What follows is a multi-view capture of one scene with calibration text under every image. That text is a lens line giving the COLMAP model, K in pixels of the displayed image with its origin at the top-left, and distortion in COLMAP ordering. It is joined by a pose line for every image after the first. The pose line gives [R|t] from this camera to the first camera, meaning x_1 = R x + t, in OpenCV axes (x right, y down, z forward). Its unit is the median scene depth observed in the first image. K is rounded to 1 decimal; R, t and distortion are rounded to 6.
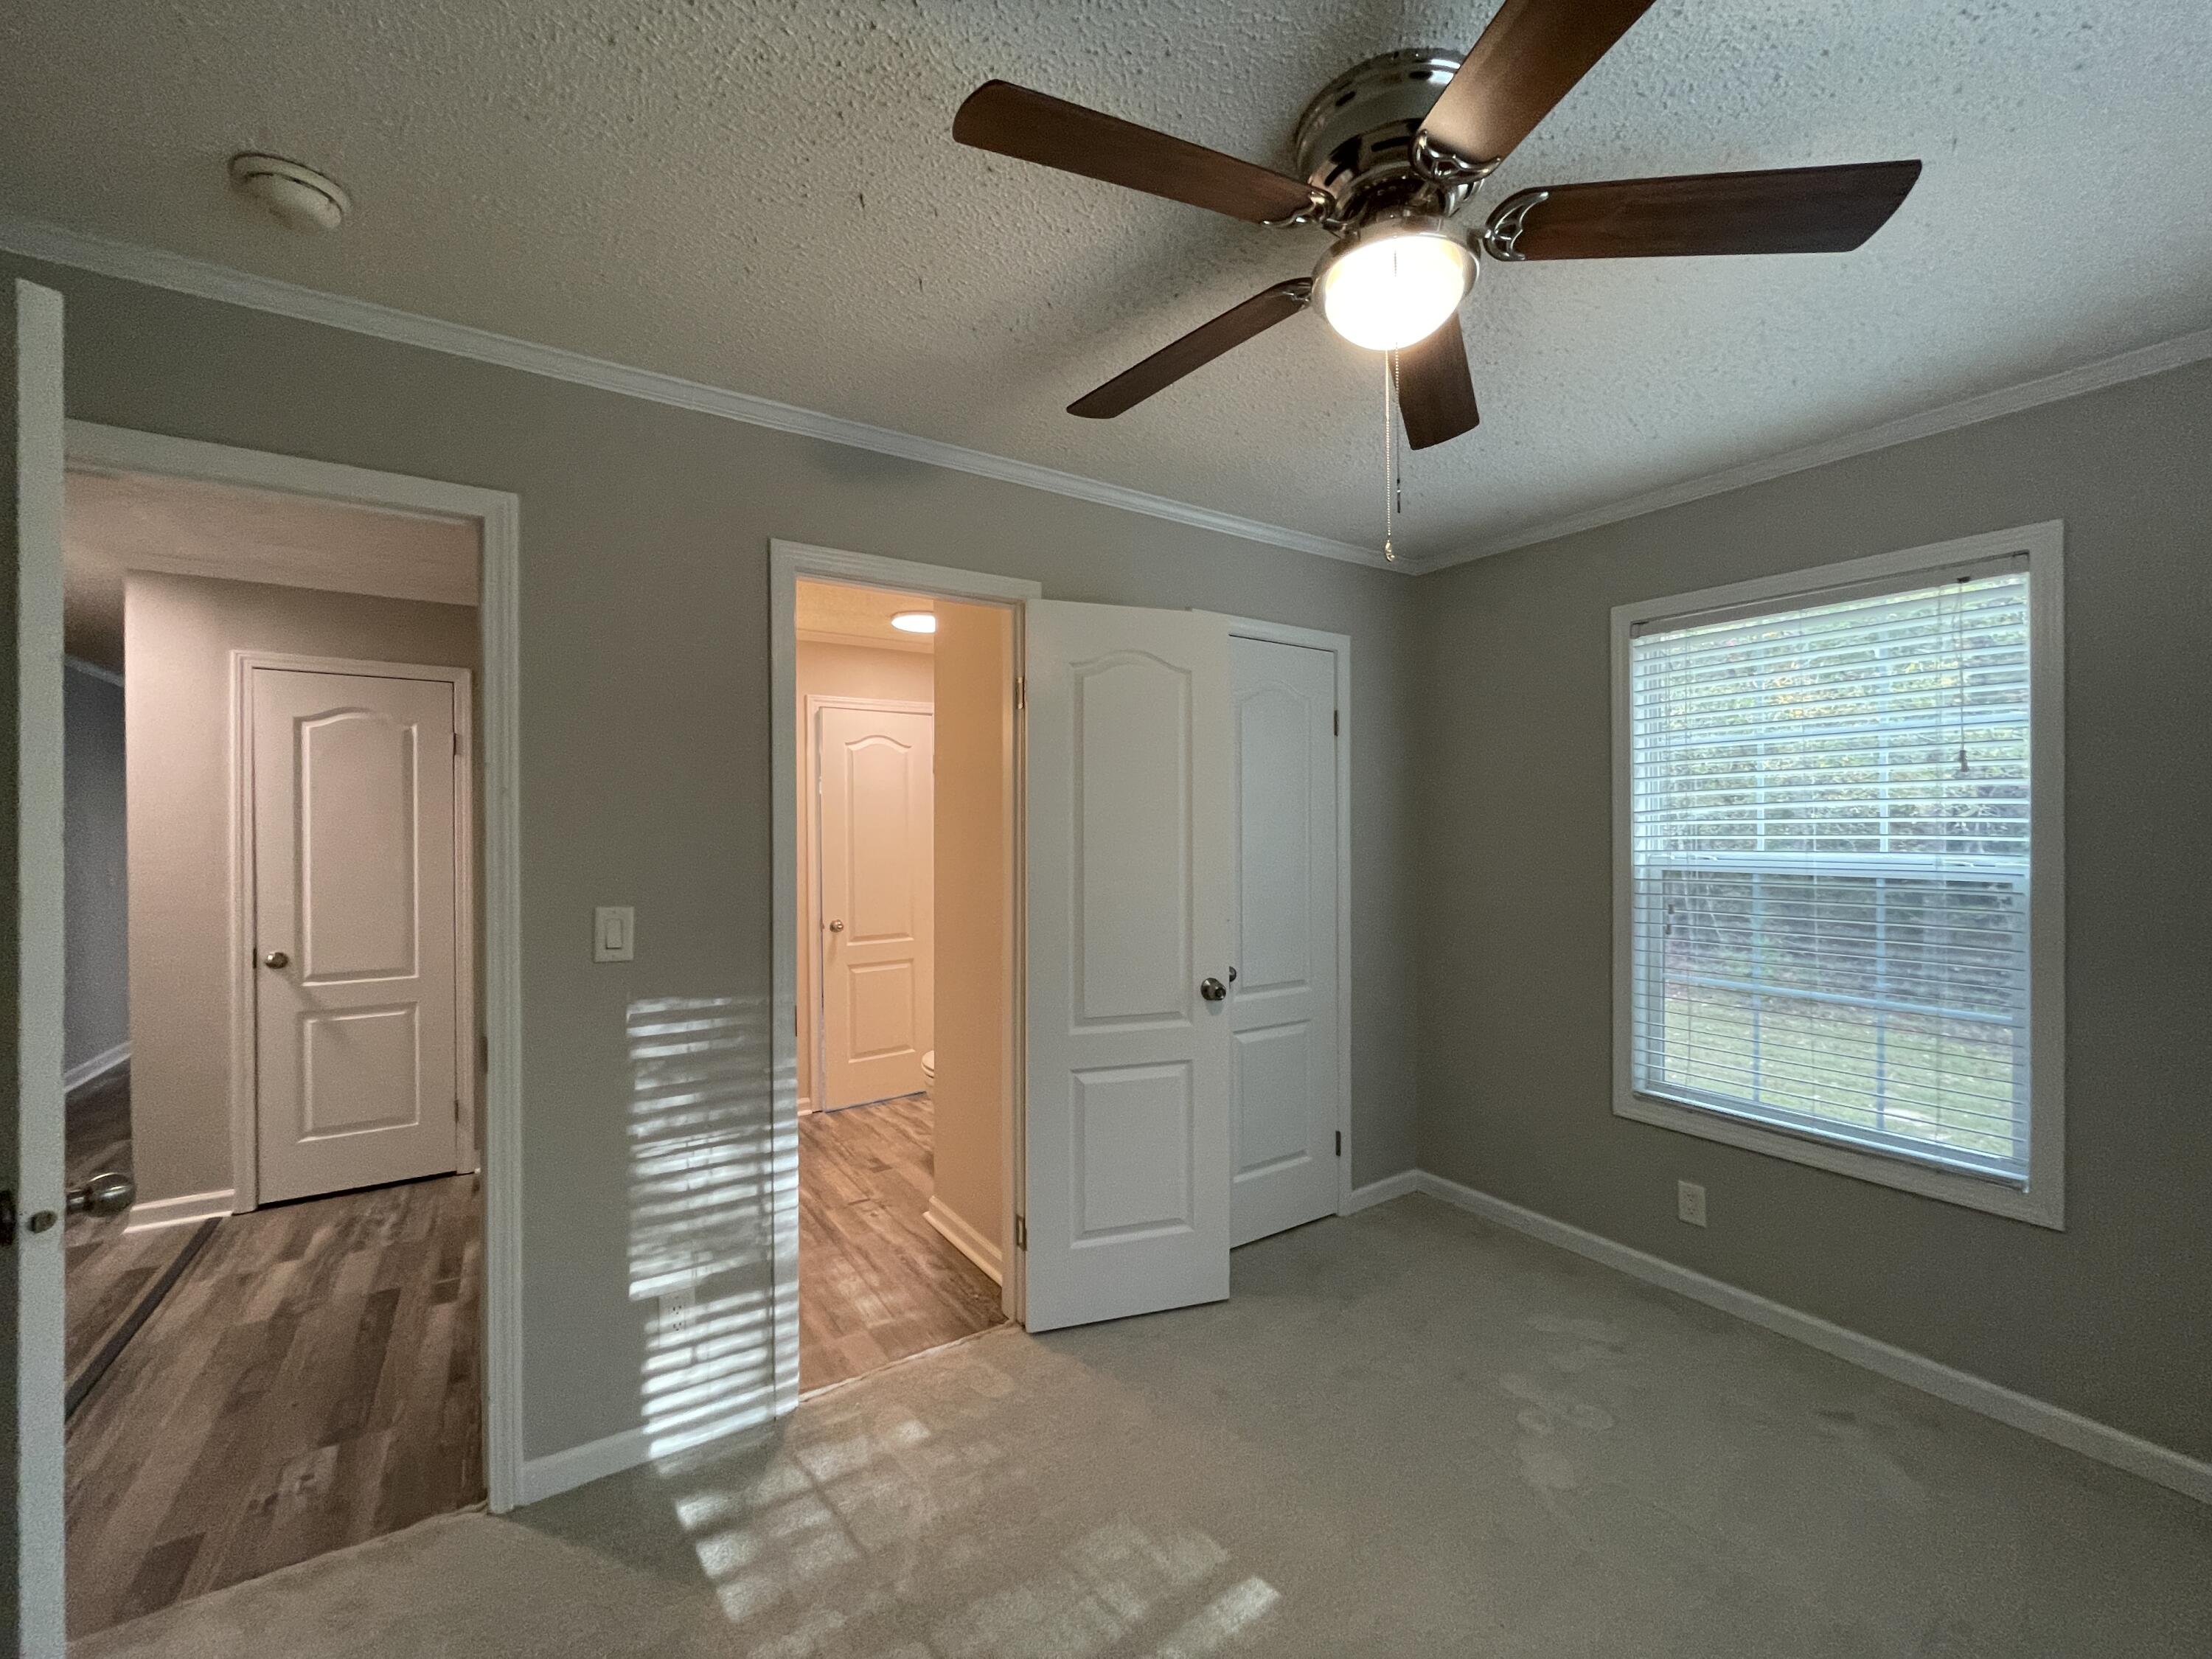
lens RADIAL K [[898.8, 0, 1104.3], [0, 898.8, 827.1], [0, 0, 1]] dist [-0.000760, -0.000837]
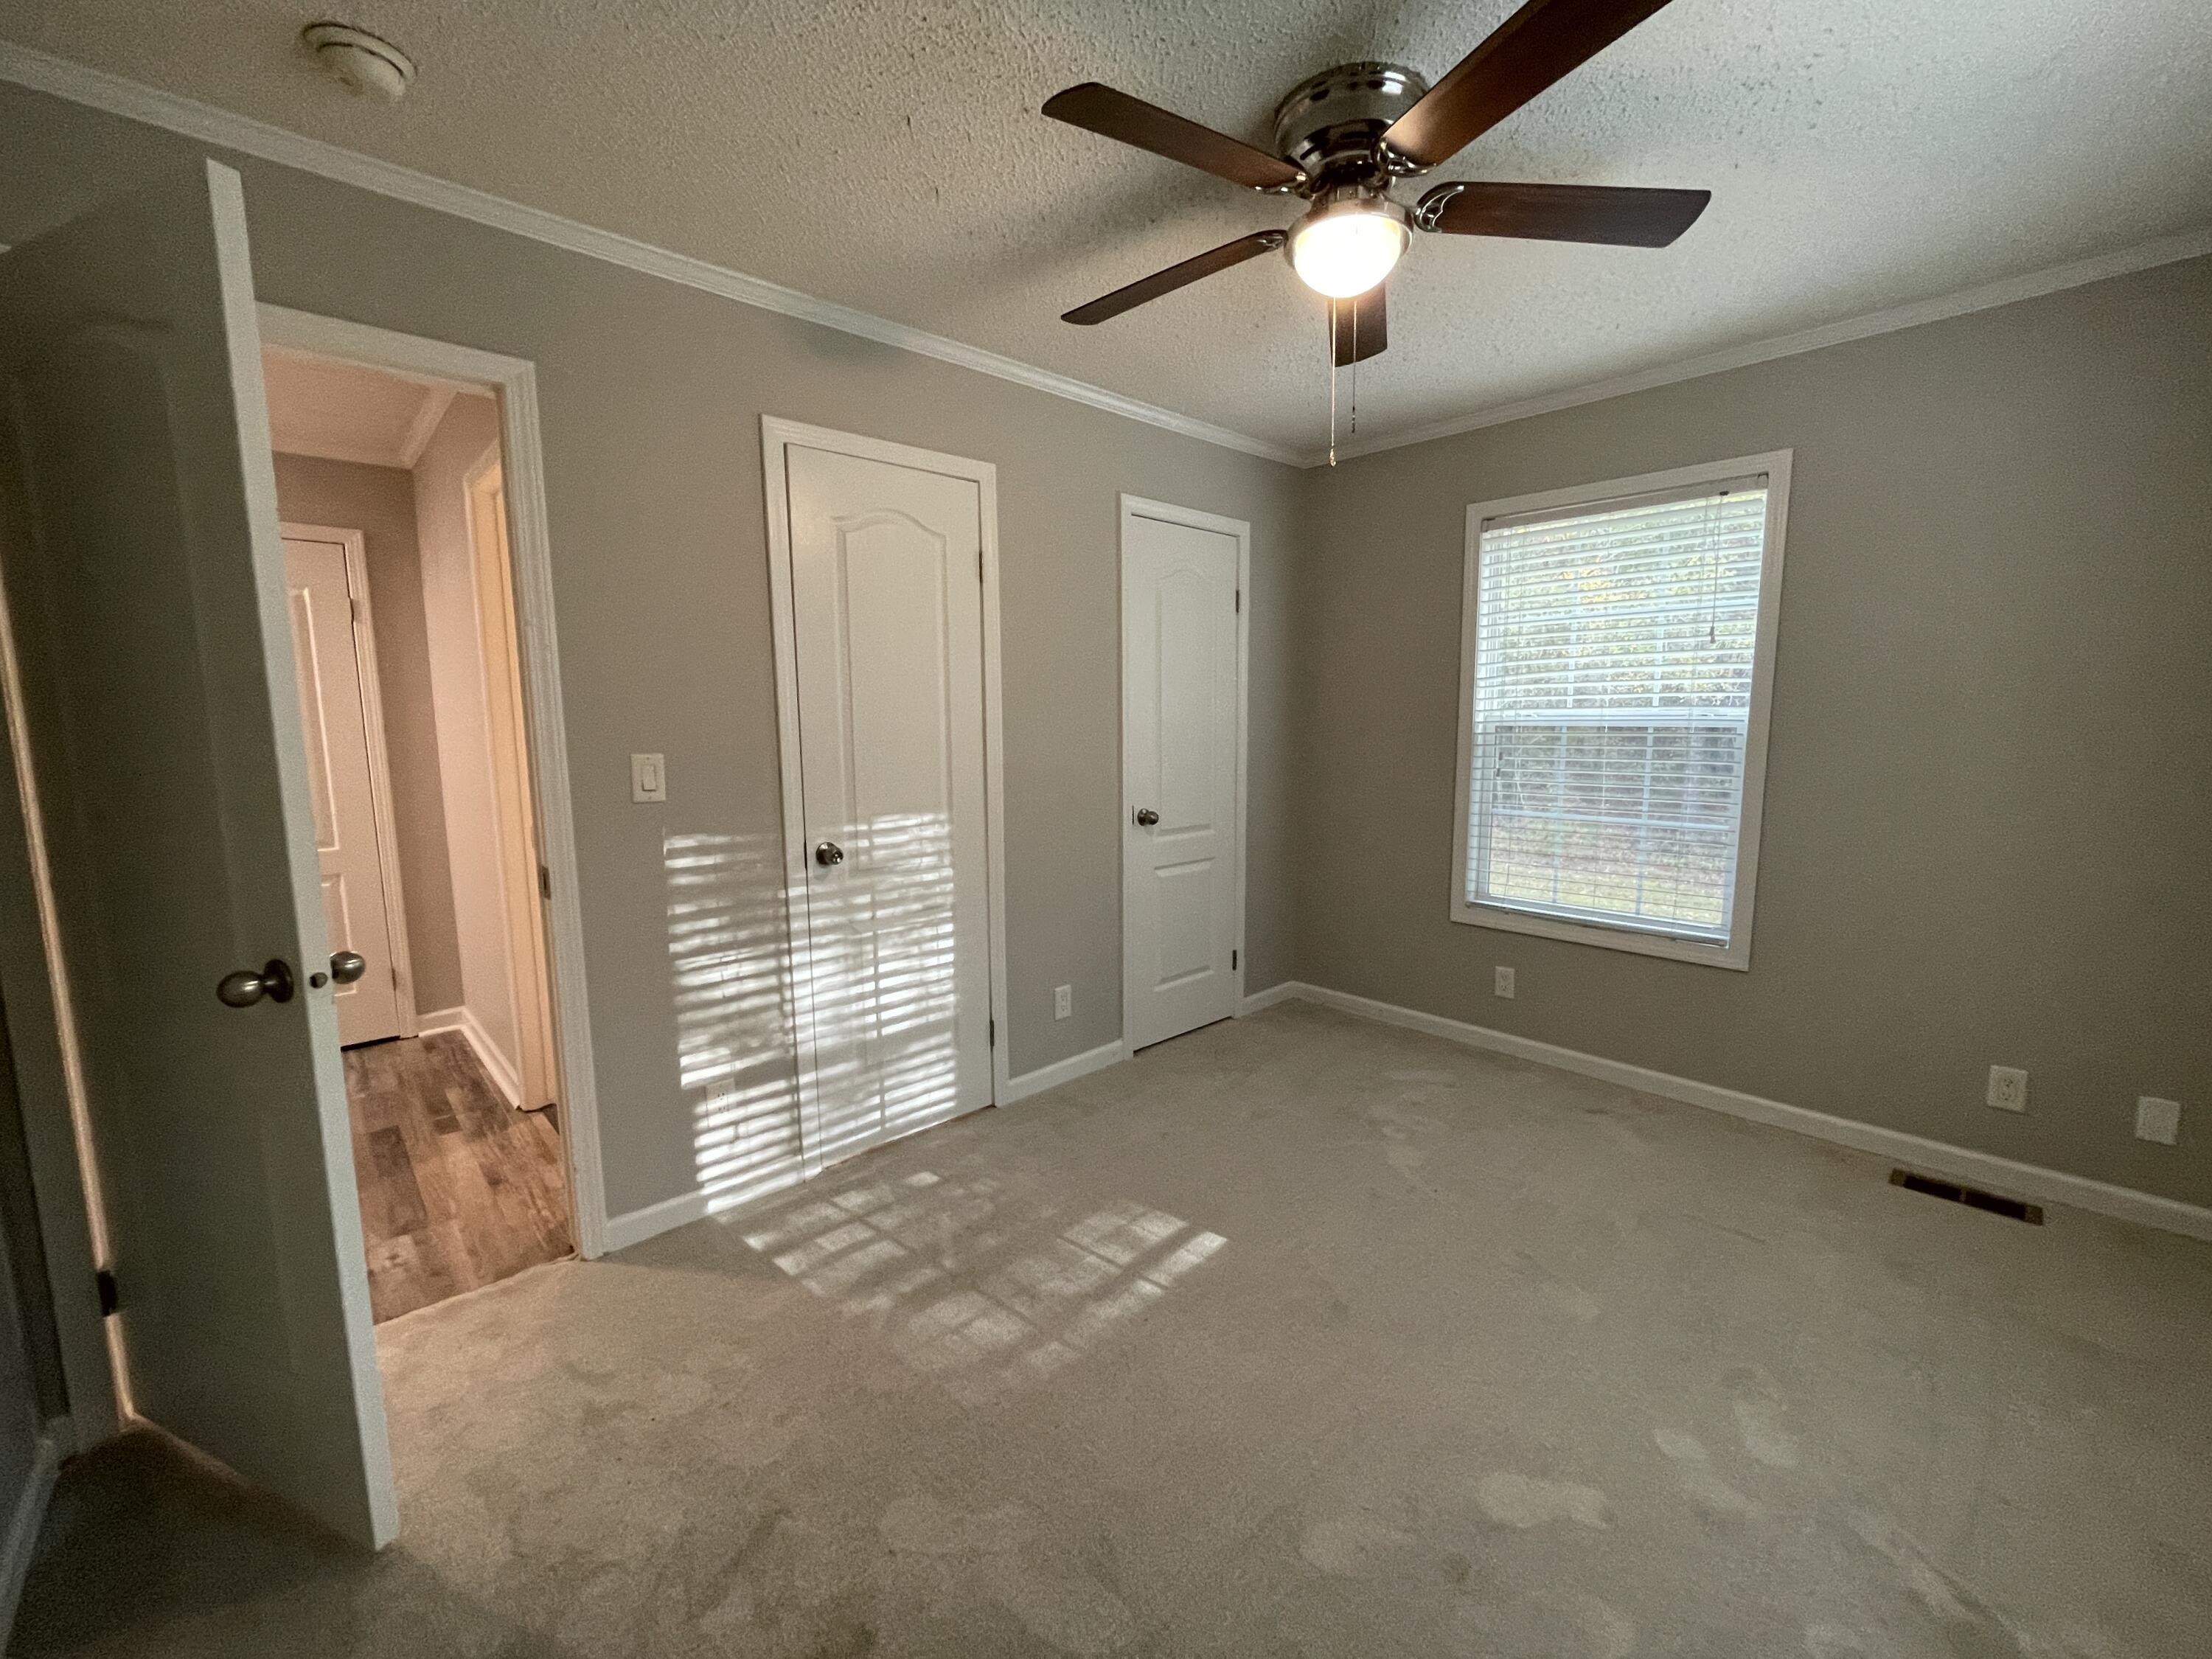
lens RADIAL K [[898.8, 0, 1104.3], [0, 898.8, 827.1], [0, 0, 1]] dist [-0.000760, -0.000837]
pose [[0.986416, -0.024660, 0.162404, -0.158315], [0.004237, 0.992158, 0.124917, 0.039842], [-0.164211, -0.122532, 0.978785, -0.193942]]
